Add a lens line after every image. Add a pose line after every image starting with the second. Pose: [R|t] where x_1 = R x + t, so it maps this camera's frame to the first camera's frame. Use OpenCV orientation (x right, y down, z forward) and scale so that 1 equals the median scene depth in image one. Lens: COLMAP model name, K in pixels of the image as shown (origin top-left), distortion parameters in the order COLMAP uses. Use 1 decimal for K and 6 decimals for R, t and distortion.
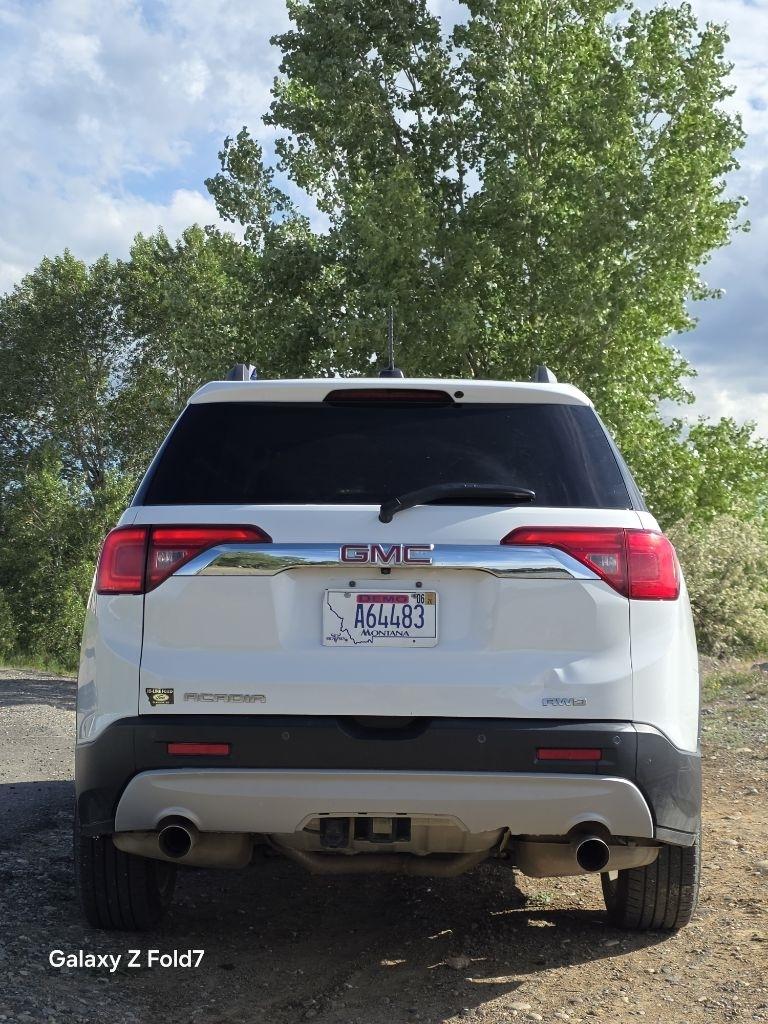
lens RADIAL K [[1604.1, 0, 384.0], [0, 1604.1, 512.0], [0, 0, 1]] dist [0.295792, -1.220865]
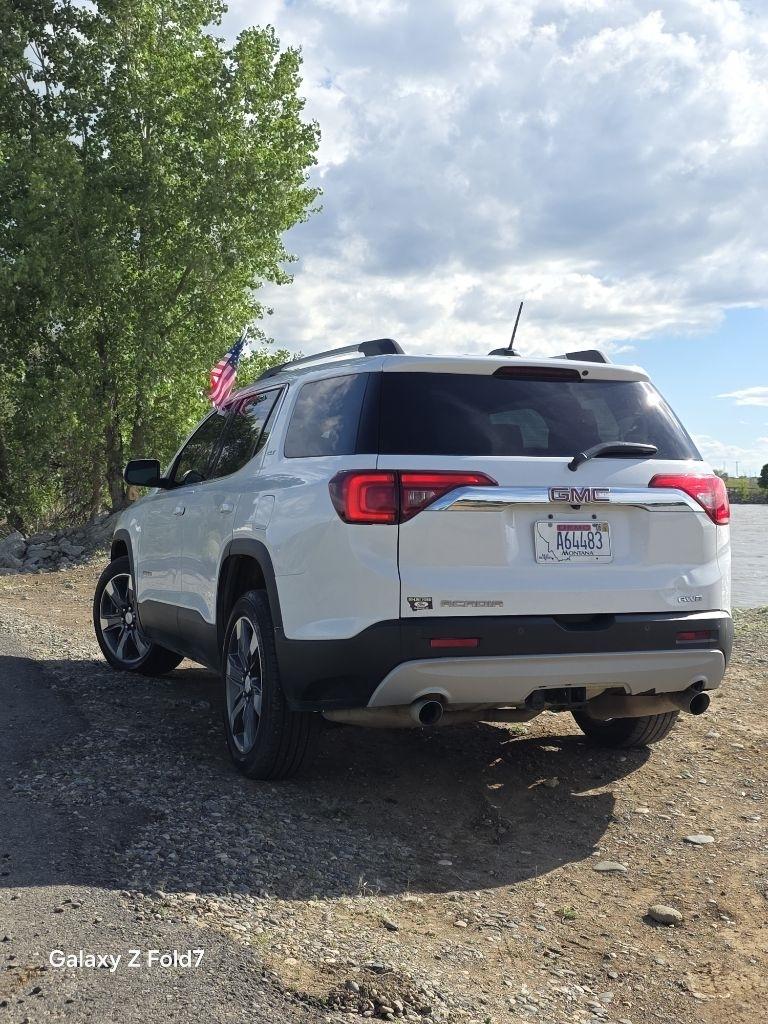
lens RADIAL K [[1244.6, 0, 385.8], [0, 1244.6, 481.9], [0, 0, 1]] dist [0.111437, -0.207071]
pose [[0.923471, 0.002967, 0.383657, -0.547662], [-0.025516, 0.998231, 0.053697, -0.036576], [-0.382819, -0.059377, 0.921913, 0.093288]]
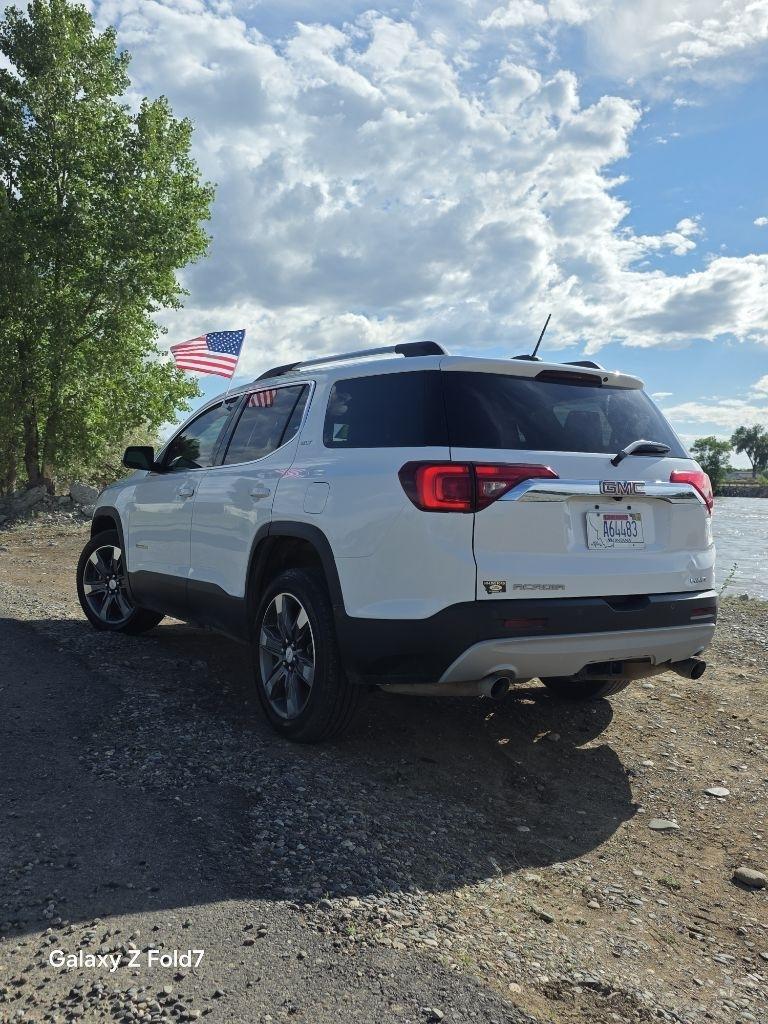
lens RADIAL K [[906.5, 0, 380.1], [0, 906.5, 496.4], [0, 0, 1]] dist [0.093263, -0.119482]
pose [[0.838011, 0.006387, 0.545616, -0.648436], [-0.057050, 0.995477, 0.075971, -0.017669], [-0.542663, -0.094792, 0.834585, 0.406754]]
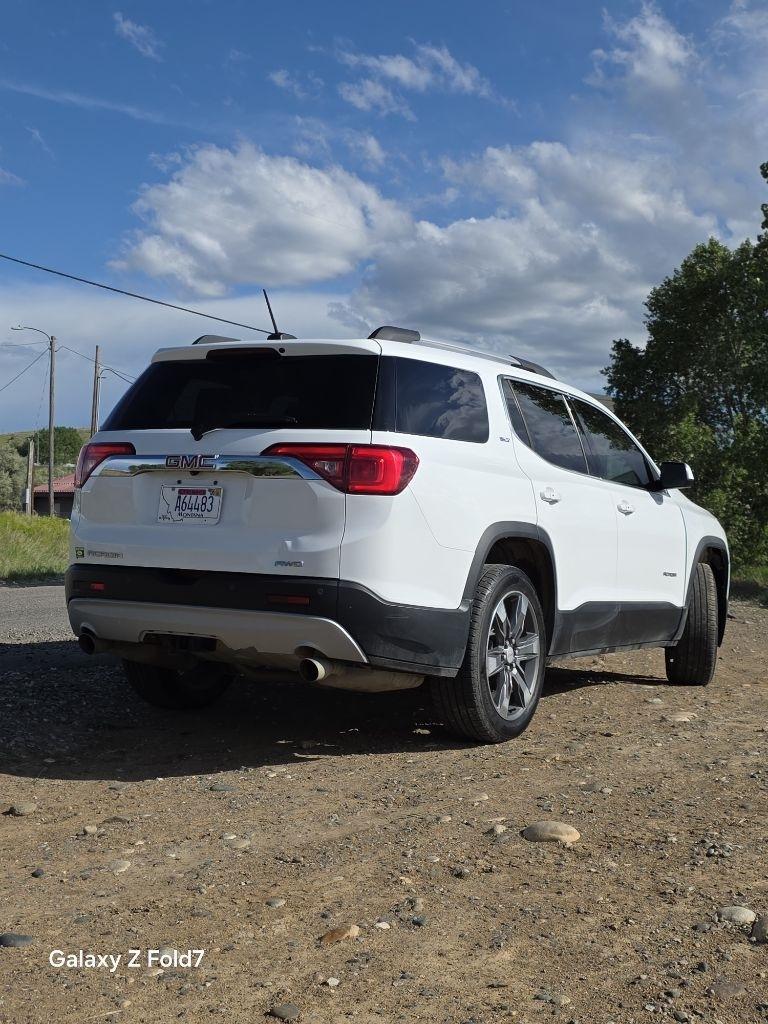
lens RADIAL K [[1291.5, 0, 384.0], [0, 1291.5, 512.0], [0, 0, 1]] dist [0.025399, 0.000717]
pose [[0.886507, 0.015568, -0.462453, 0.705534], [0.006101, 0.998954, 0.045326, 0.019399], [0.462675, -0.043003, 0.885485, 0.023205]]
